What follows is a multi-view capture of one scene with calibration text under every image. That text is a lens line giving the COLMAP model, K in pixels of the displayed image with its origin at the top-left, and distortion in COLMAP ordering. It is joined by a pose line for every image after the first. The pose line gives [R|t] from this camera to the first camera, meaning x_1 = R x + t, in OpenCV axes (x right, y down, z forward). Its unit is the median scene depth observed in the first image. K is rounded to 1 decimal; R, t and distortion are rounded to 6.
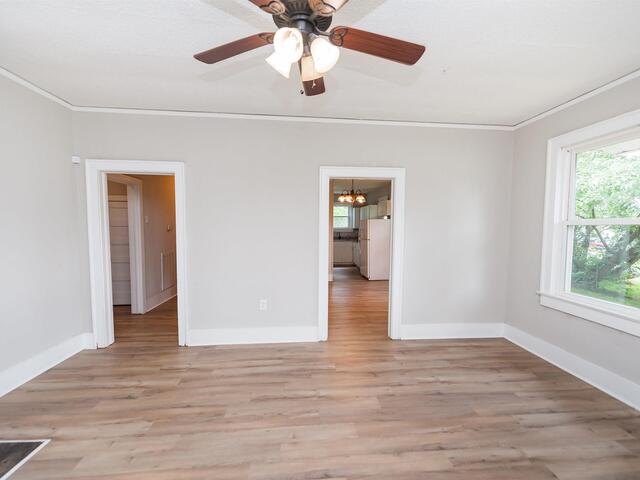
lens RADIAL K [[281.0, 0, 320.5], [0, 281.0, 243.2], [0, 0, 1]] dist [0.000920, -0.003369]
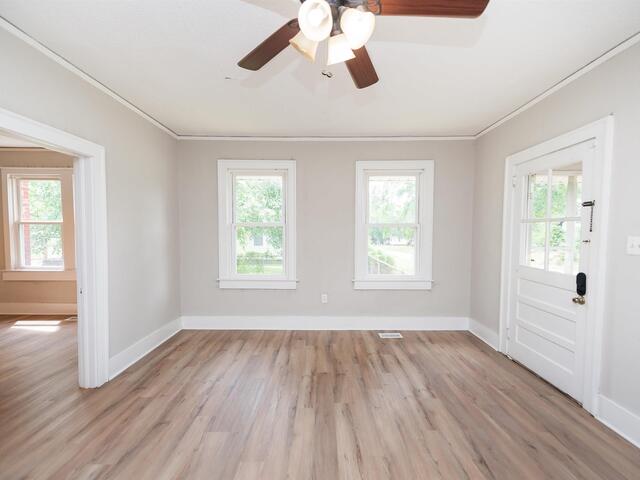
lens RADIAL K [[281.0, 0, 319.1], [0, 281.0, 239.1], [0, 0, 1]] dist [0.000920, -0.003369]
pose [[0.081948, -0.038559, 0.995890, -0.480297], [0.049440, 0.998178, 0.034579, -0.029498], [-0.995410, 0.046403, 0.083705, 0.475613]]
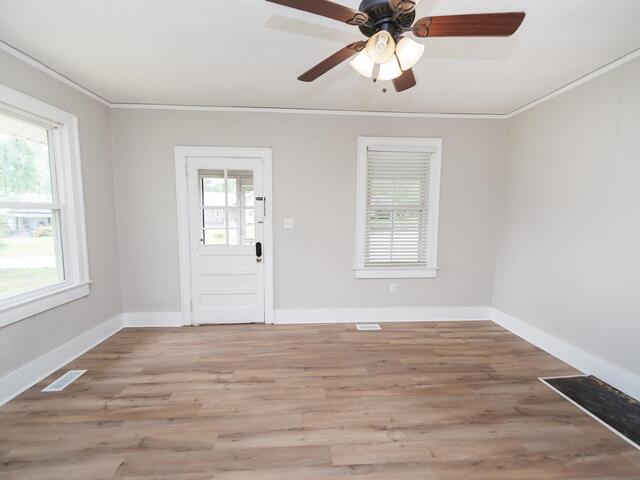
lens RADIAL K [[281.0, 0, 323.8], [0, 281.0, 240.7], [0, 0, 1]] dist [0.000920, -0.003369]
pose [[-0.999889, -0.014309, -0.004030, 0.080601], [-0.014744, 0.989250, 0.145488, -0.065301], [0.001905, 0.145531, -0.989352, 1.054113]]
